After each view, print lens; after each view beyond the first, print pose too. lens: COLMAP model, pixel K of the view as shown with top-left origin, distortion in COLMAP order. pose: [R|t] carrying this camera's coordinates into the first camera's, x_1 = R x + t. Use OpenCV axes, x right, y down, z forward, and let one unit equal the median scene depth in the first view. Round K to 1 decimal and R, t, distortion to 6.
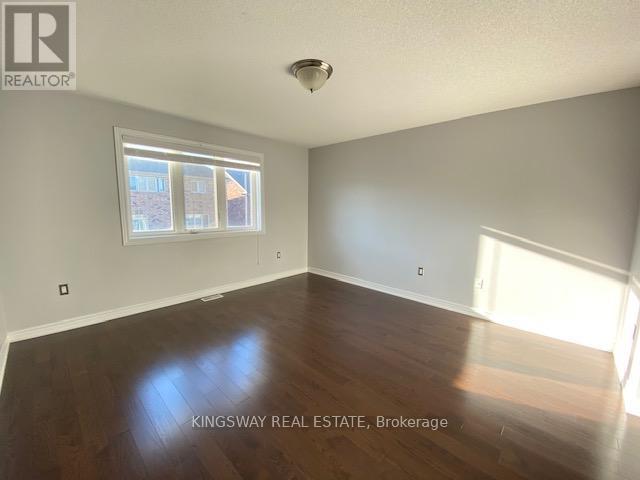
lens RADIAL K [[262.0, 0, 323.1], [0, 262.0, 241.4], [0, 0, 1]] dist [0.002691, -0.014252]
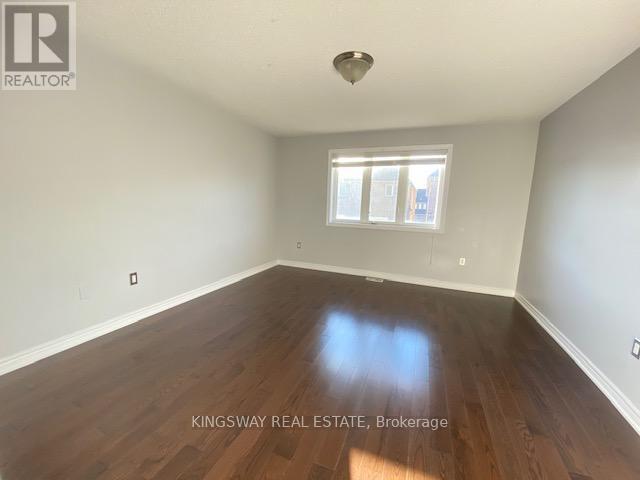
lens RADIAL K [[262.0, 0, 323.1], [0, 262.0, 241.4], [0, 0, 1]] dist [0.002691, -0.014252]
pose [[0.335145, 0.128053, -0.933424, 0.553423], [-0.155316, 0.984675, 0.079318, -0.010281], [0.929277, 0.118392, 0.349898, 0.353126]]
